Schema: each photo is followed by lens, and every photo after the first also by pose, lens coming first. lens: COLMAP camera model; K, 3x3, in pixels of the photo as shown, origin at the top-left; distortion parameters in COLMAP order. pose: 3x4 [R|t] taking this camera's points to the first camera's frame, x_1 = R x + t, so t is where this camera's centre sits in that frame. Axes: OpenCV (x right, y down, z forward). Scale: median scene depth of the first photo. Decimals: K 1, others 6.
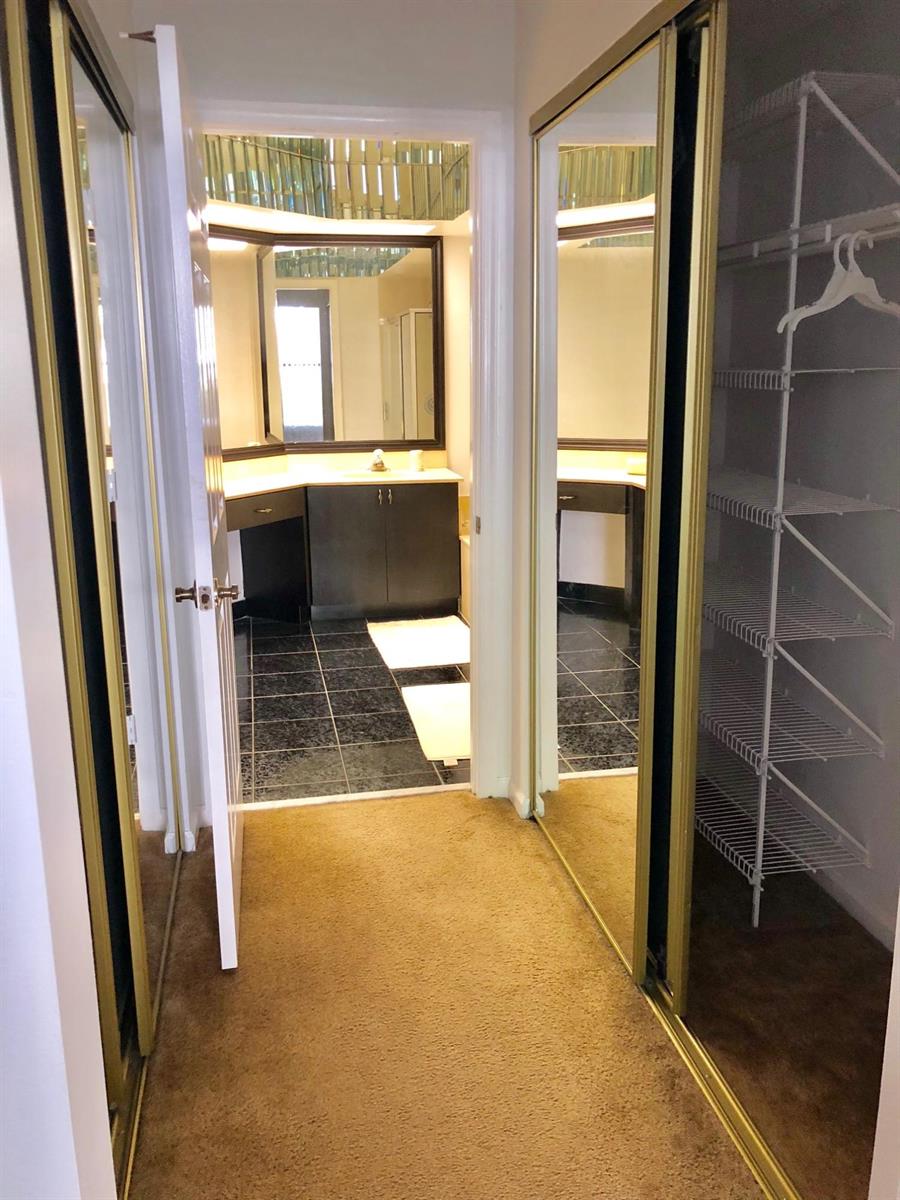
lens RADIAL K [[983.6, 0, 450.1], [0, 983.6, 626.8], [0, 0, 1]] dist [0.057053, -0.072081]
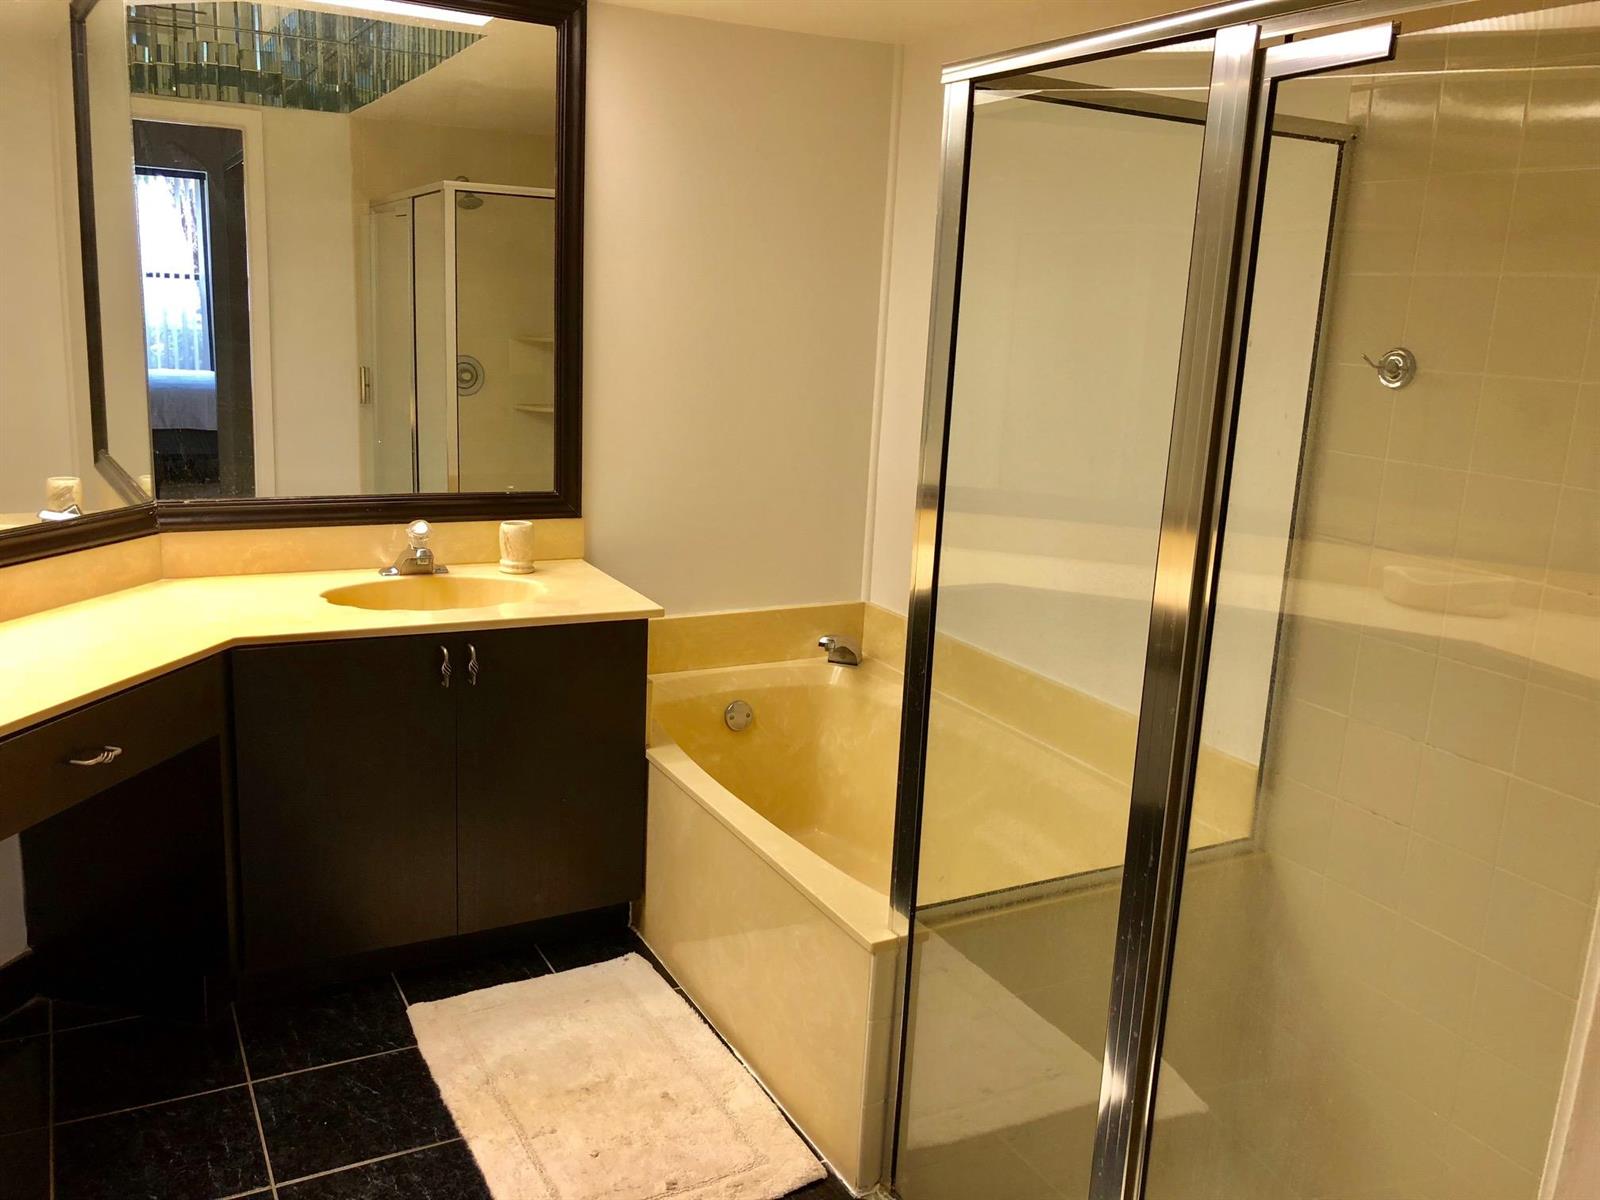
lens RADIAL K [[1311.4, 0, 800.0], [0, 1311.4, 600.0], [0, 0, 1]] dist [0.057053, -0.072081]
pose [[0.953820, -0.007997, 0.300271, -0.085280], [0.017850, 0.999388, -0.030082, -0.128814], [-0.299847, 0.034053, 0.953379, 0.453352]]
